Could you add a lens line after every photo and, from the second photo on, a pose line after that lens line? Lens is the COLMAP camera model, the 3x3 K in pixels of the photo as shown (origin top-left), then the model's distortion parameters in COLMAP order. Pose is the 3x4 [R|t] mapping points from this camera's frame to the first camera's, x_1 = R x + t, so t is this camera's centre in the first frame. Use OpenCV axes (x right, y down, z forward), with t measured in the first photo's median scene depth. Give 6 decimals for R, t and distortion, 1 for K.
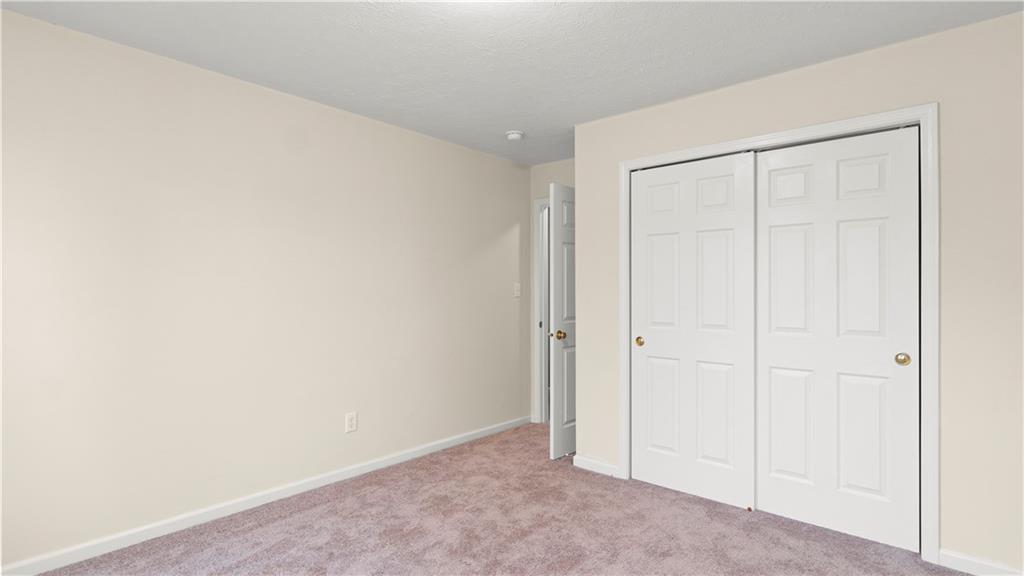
lens RADIAL K [[488.4, 0, 532.5], [0, 488.4, 299.1], [0, 0, 1]] dist [-0.010523, 0.000605]
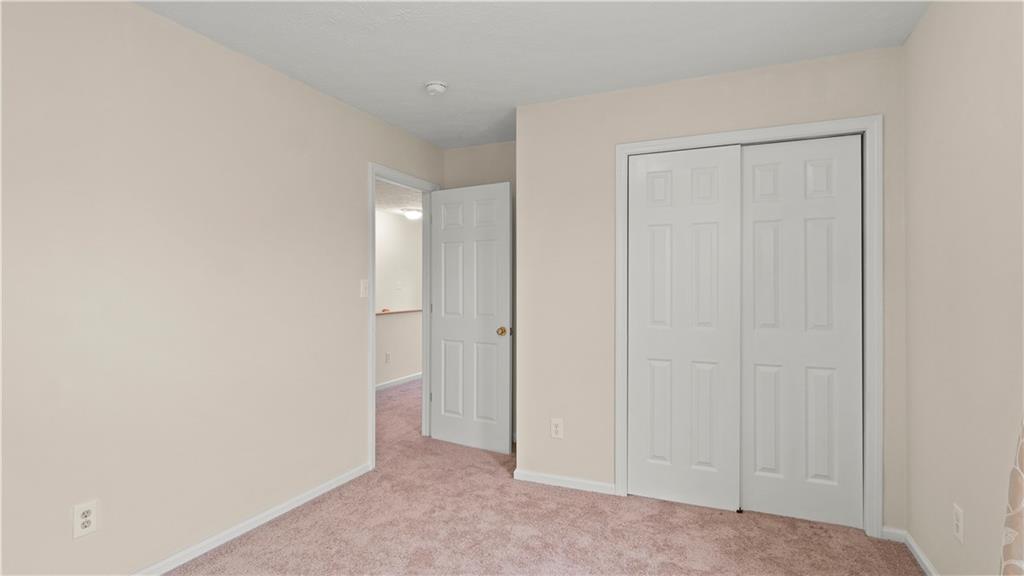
lens RADIAL K [[488.4, 0, 511.3], [0, 488.4, 284.2], [0, 0, 1]] dist [-0.010523, 0.000605]
pose [[0.959664, 0.002338, 0.281139, -0.258126], [0.003260, 0.999806, -0.019442, -0.004685], [-0.281130, 0.019574, 0.959470, 0.186456]]
